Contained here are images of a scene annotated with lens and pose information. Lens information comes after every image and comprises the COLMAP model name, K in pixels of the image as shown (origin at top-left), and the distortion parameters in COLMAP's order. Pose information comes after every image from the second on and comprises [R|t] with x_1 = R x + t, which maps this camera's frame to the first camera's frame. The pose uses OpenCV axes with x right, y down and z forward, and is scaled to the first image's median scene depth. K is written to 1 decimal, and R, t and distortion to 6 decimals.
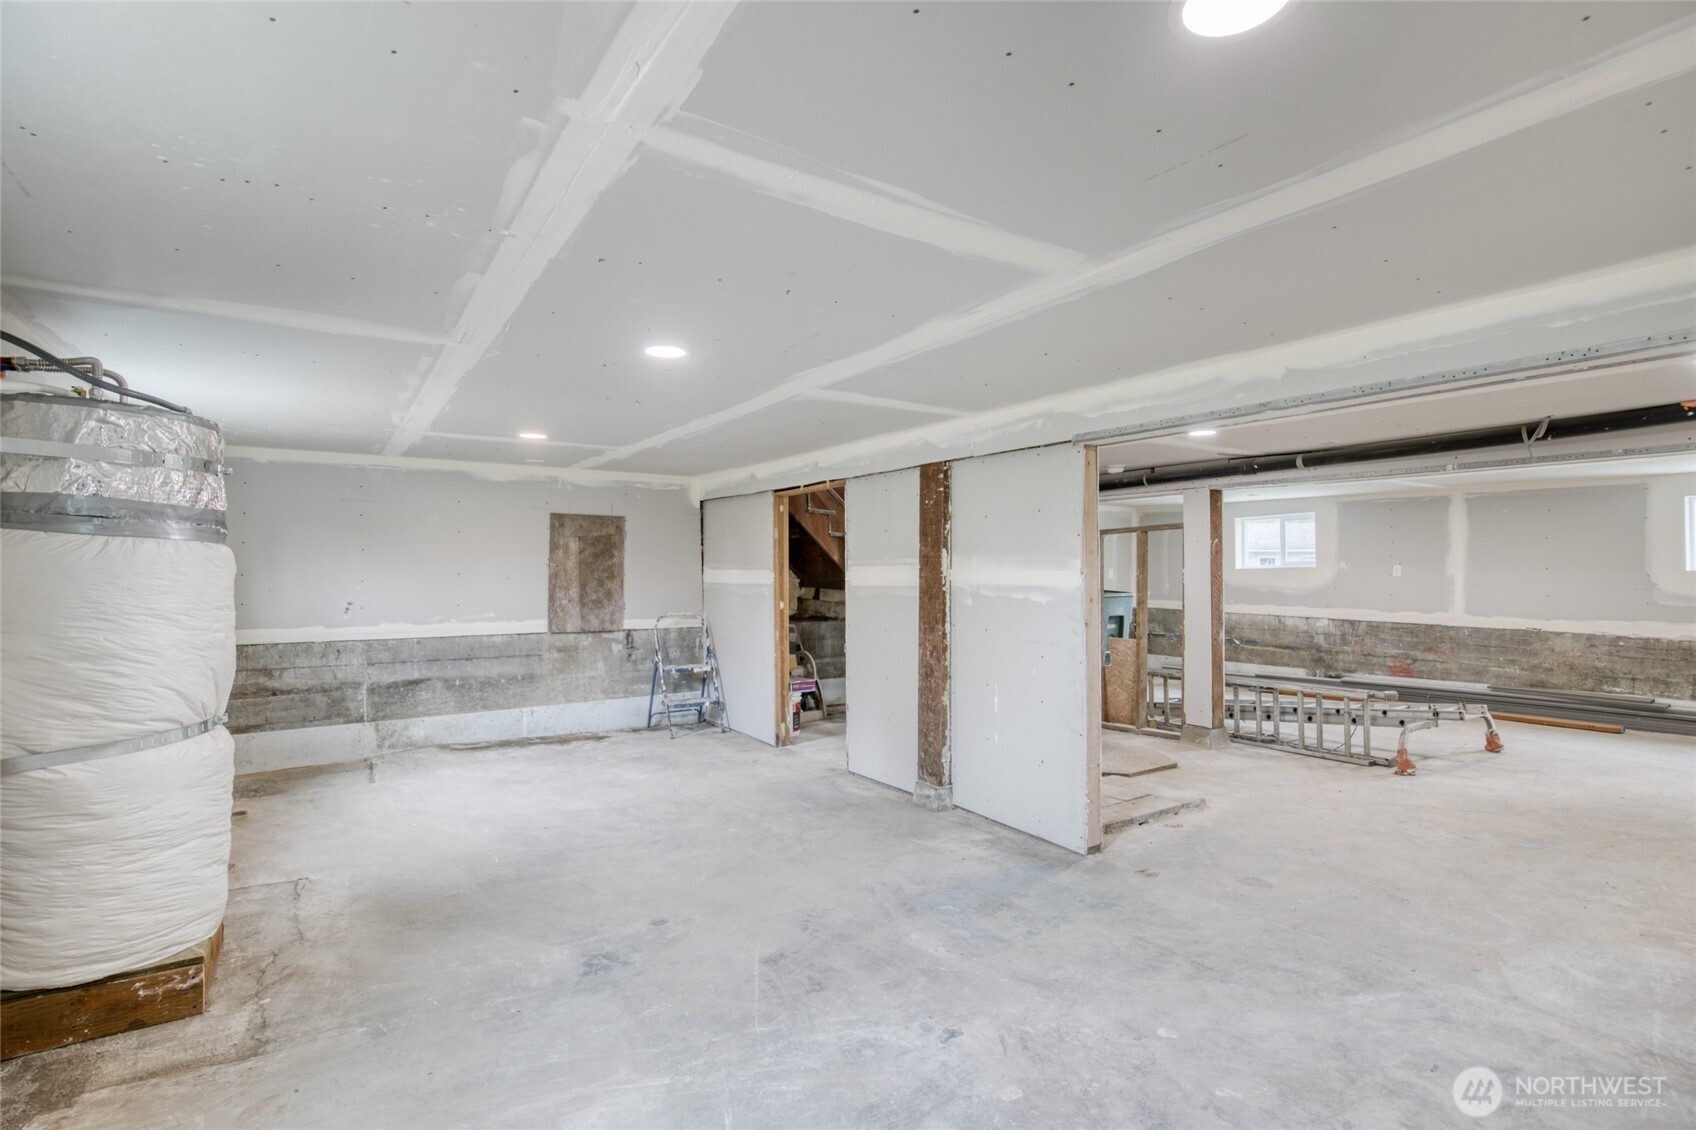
lens RADIAL K [[802.6, 0, 849.3], [0, 802.6, 567.0], [0, 0, 1]] dist [-0.035988, 0.005543]
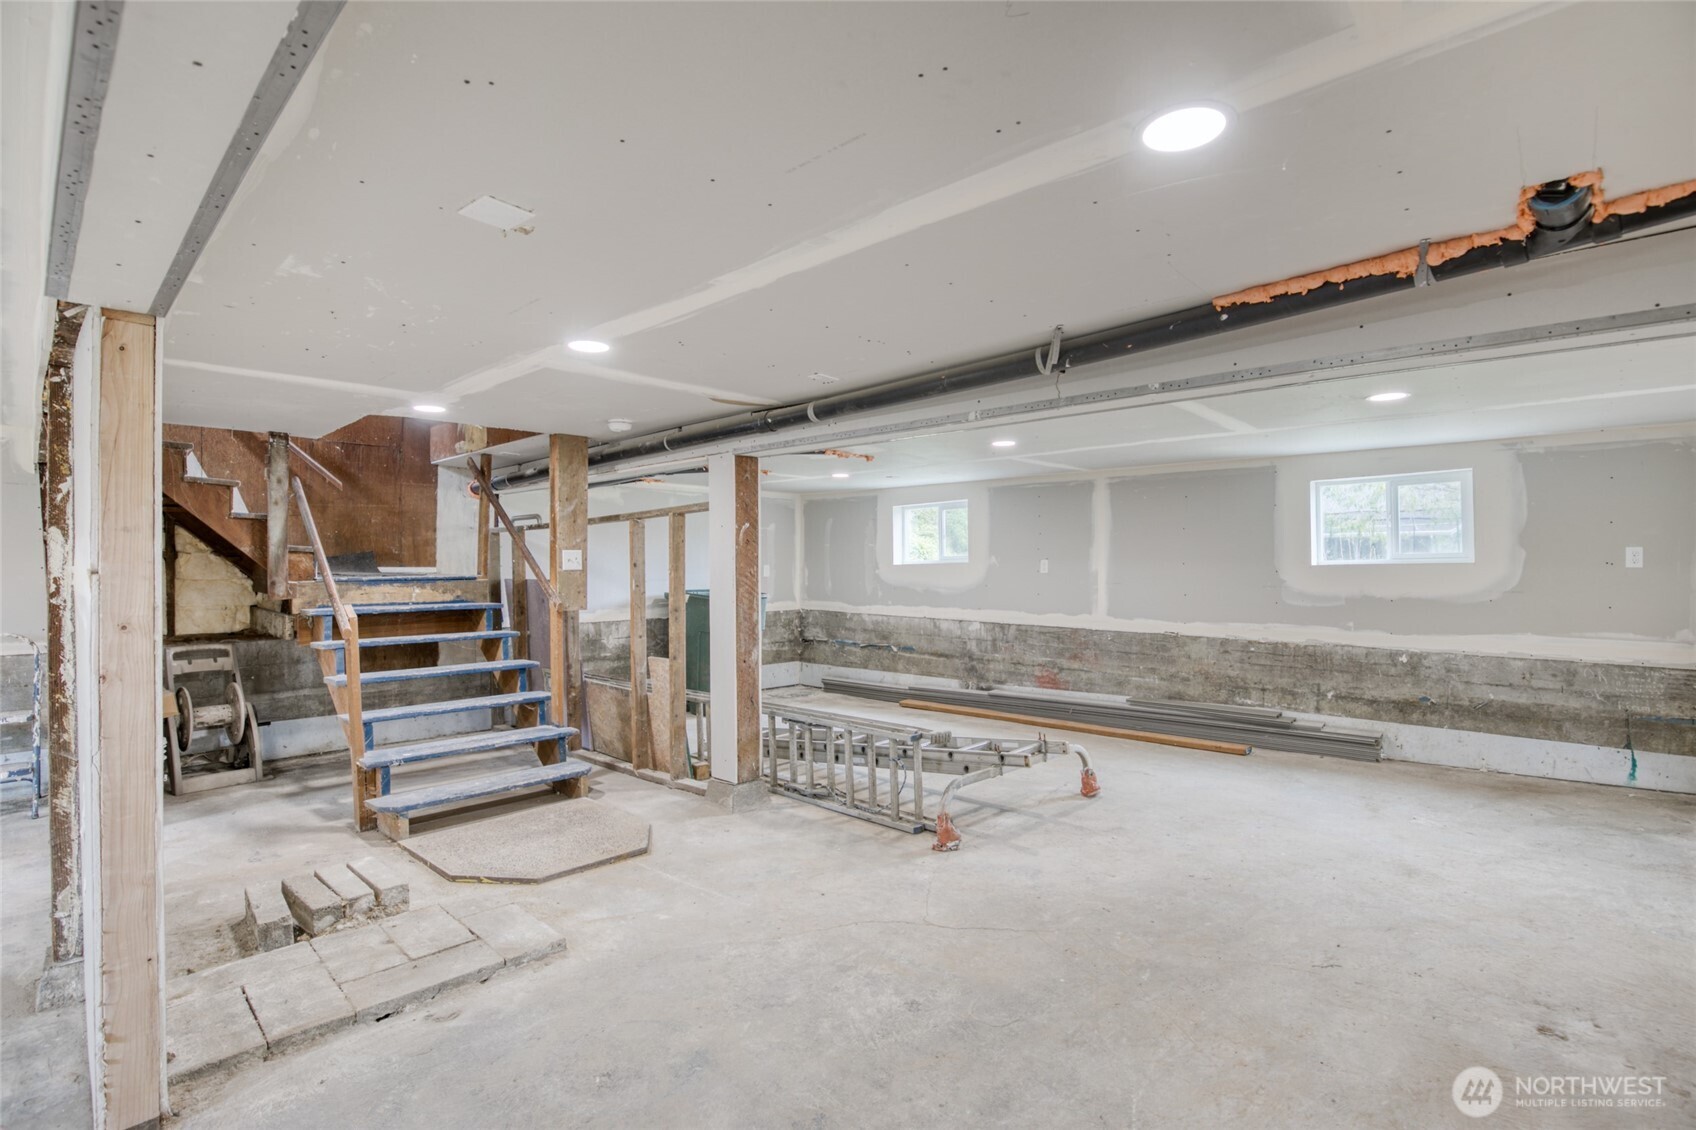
lens RADIAL K [[802.6, 0, 849.6], [0, 802.6, 566.4], [0, 0, 1]] dist [-0.035988, 0.005543]
pose [[0.972255, -0.002402, 0.233913, 0.378504], [0.001691, 0.999993, 0.003239, 0.001892], [-0.233919, -0.002754, 0.972252, 0.261405]]
